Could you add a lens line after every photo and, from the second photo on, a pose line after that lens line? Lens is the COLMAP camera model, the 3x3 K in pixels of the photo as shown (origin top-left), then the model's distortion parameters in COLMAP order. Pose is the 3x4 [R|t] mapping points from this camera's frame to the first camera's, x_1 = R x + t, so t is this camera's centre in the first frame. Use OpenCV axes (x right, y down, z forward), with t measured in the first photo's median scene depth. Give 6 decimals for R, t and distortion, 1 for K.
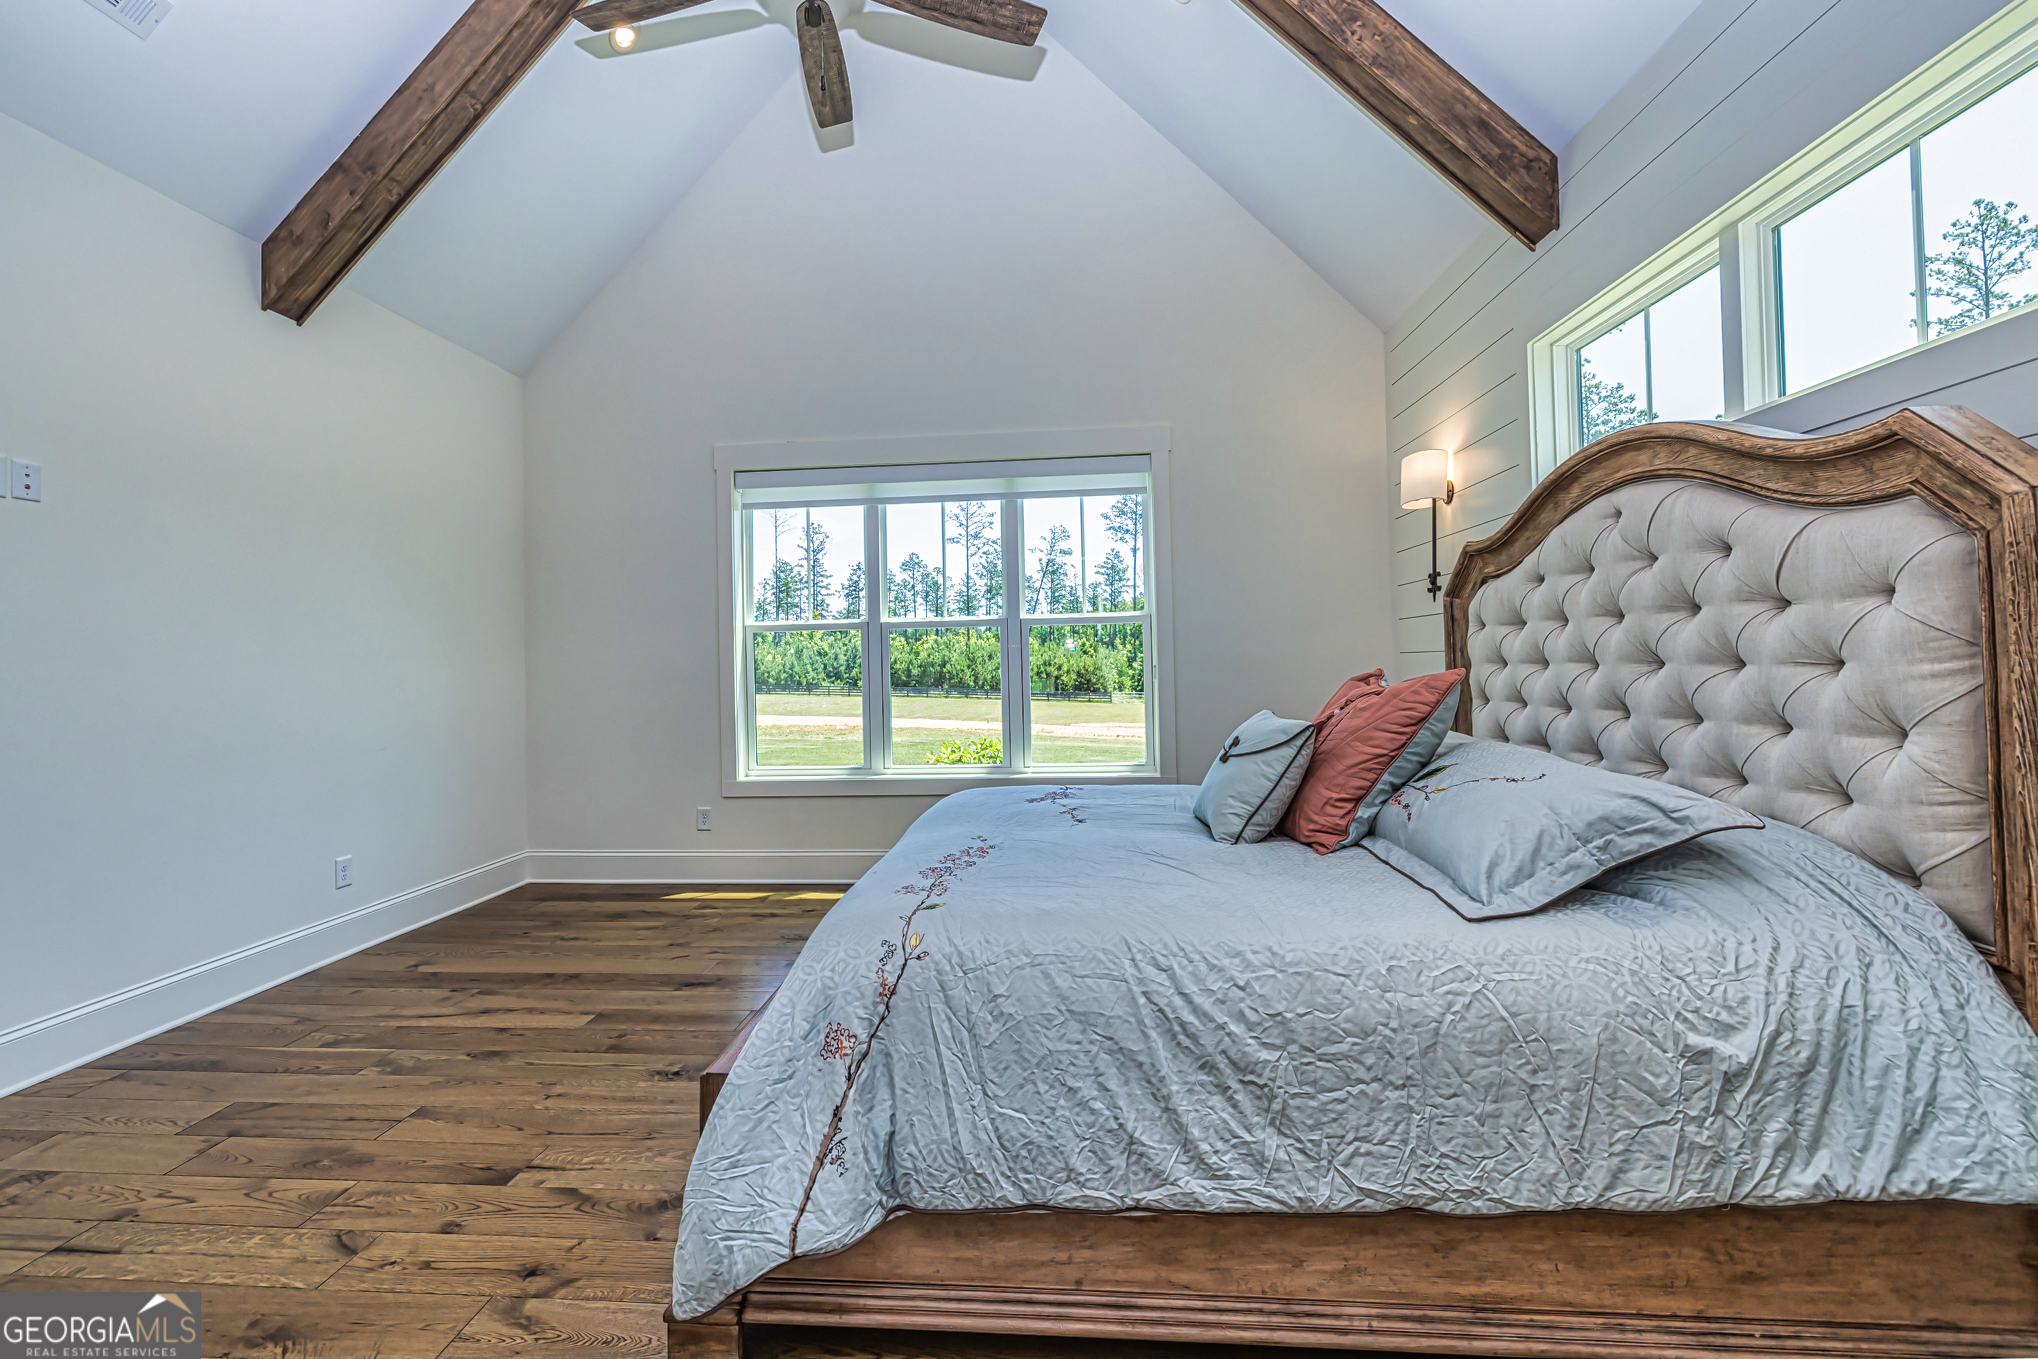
lens RADIAL K [[876.3, 0, 982.8], [0, 876.3, 650.0], [0, 0, 1]] dist [0.000907, -0.000035]
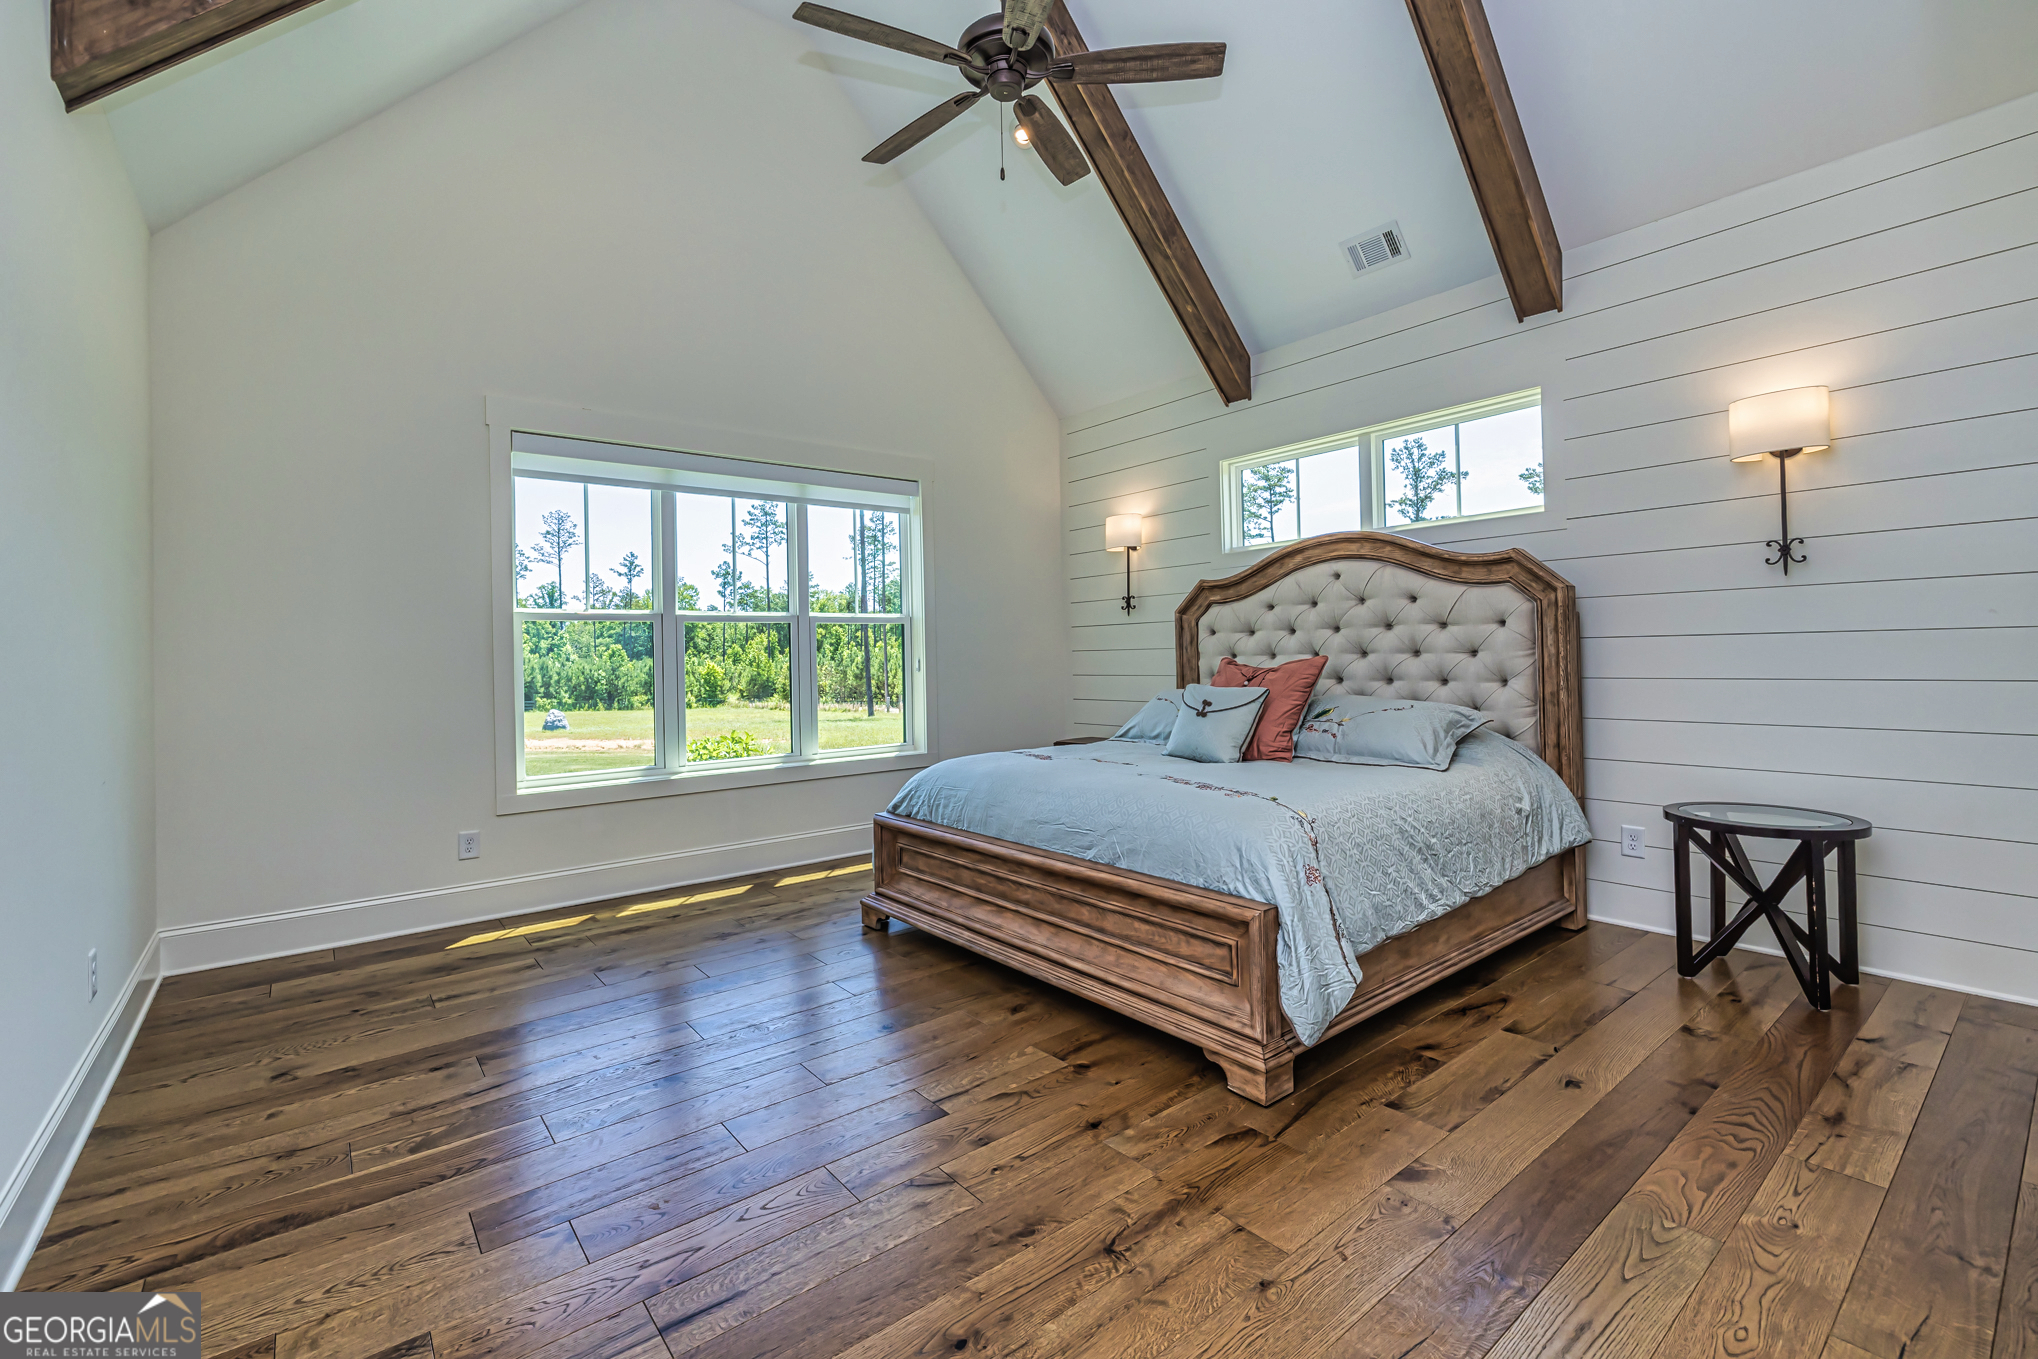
lens RADIAL K [[876.3, 0, 997.2], [0, 876.3, 646.6], [0, 0, 1]] dist [0.000907, -0.000035]
pose [[0.729252, 0.012243, 0.684136, -0.942081], [-0.006617, 0.999919, -0.010842, 0.021090], [-0.684213, 0.003380, 0.729274, 0.107746]]
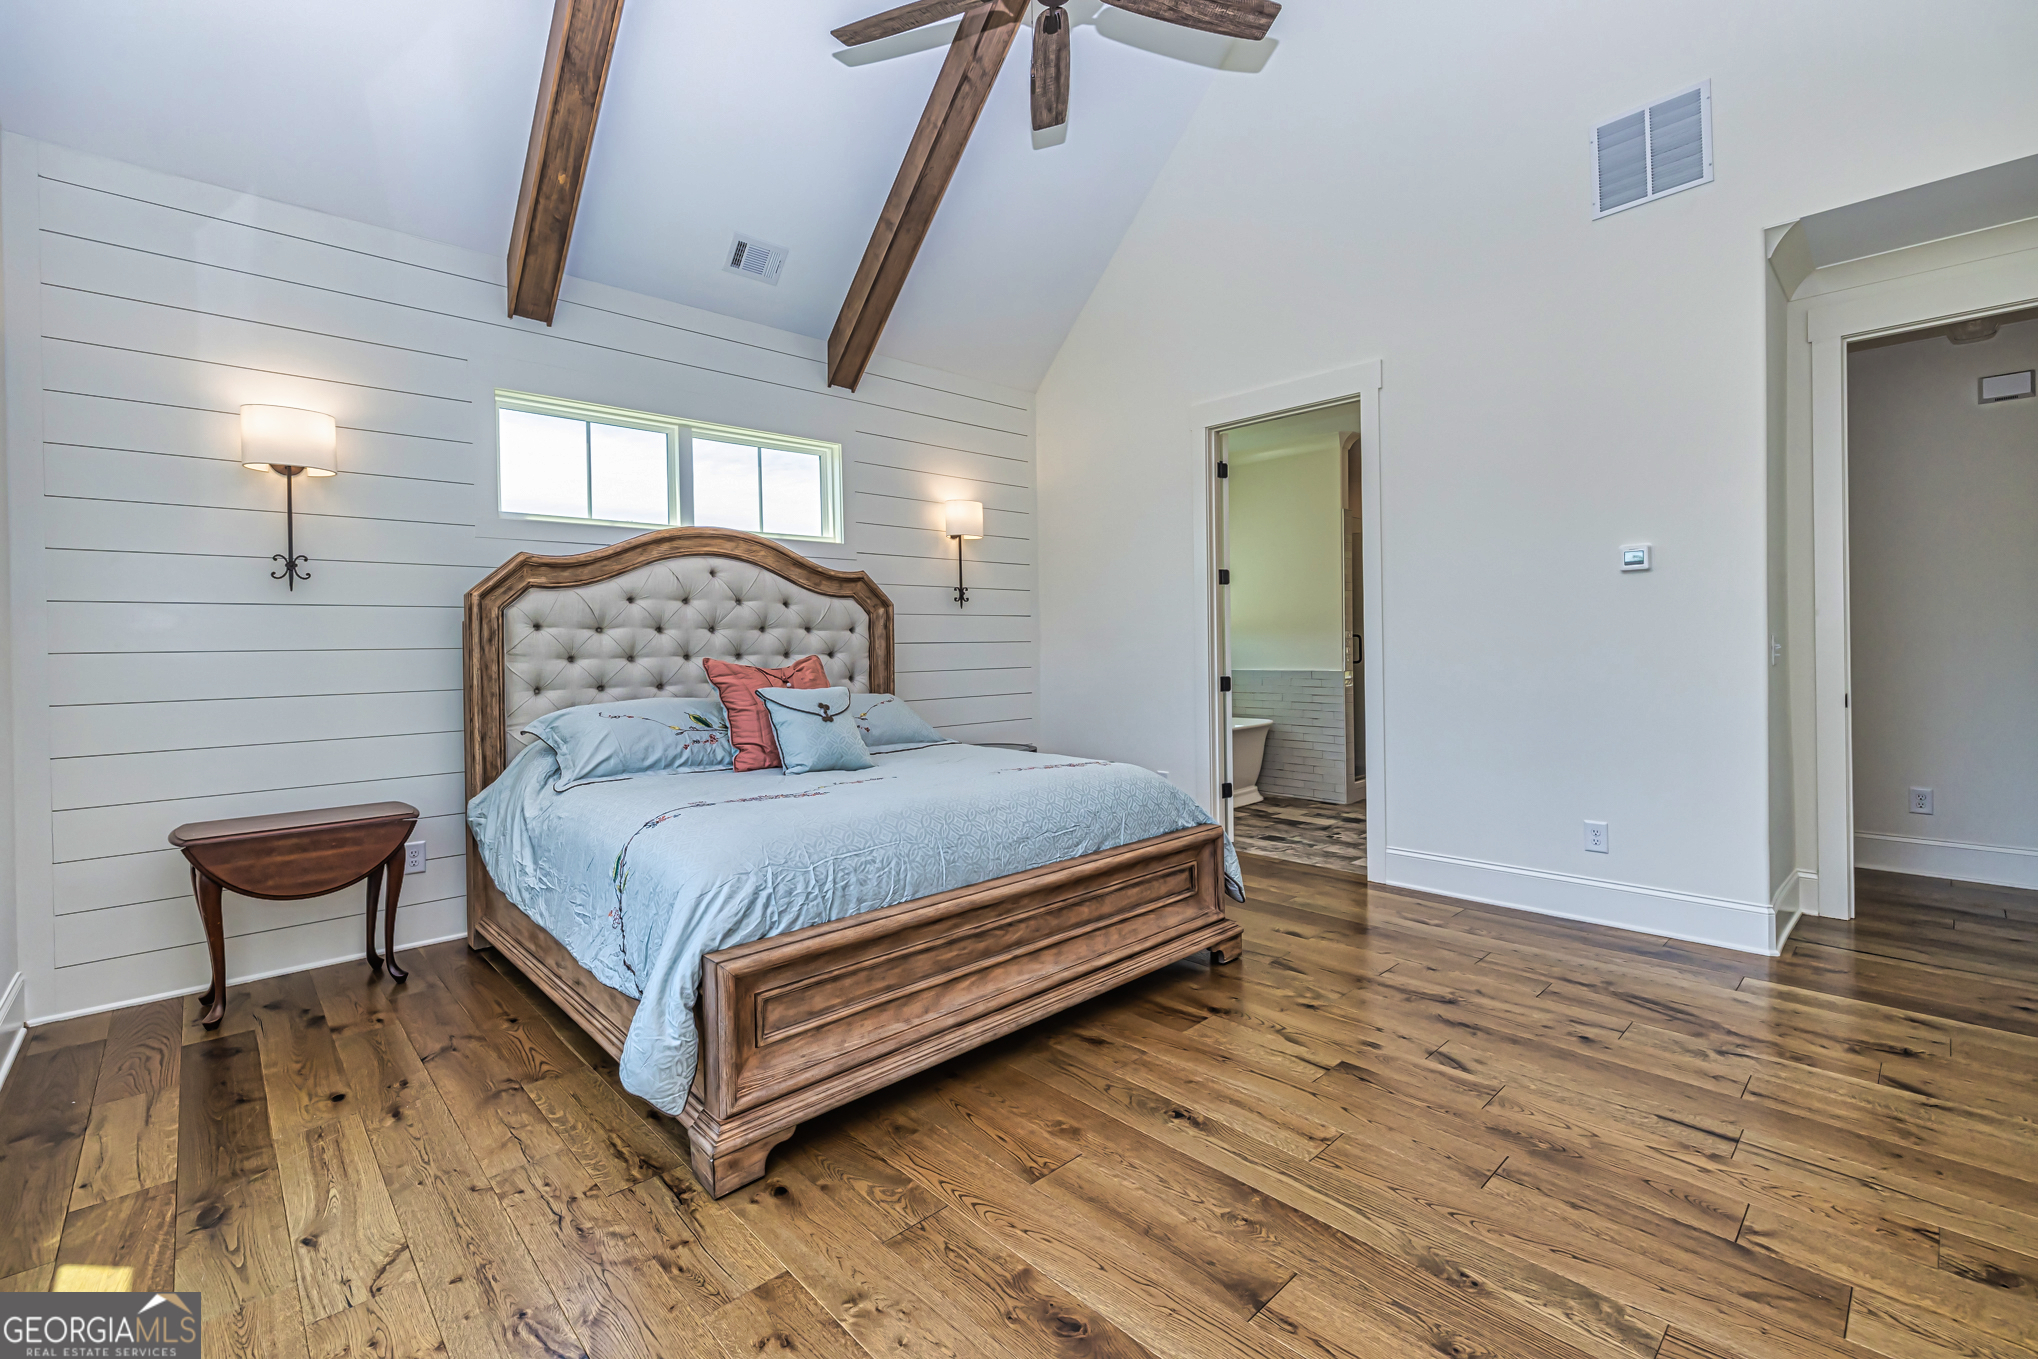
lens RADIAL K [[876.3, 0, 970.7], [0, 876.3, 644.2], [0, 0, 1]] dist [0.000907, -0.000035]
pose [[-0.728865, 0.027206, 0.684117, -0.756091], [0.014638, 0.999601, -0.024157, 0.037768], [-0.684501, -0.007593, -0.728972, 1.671269]]
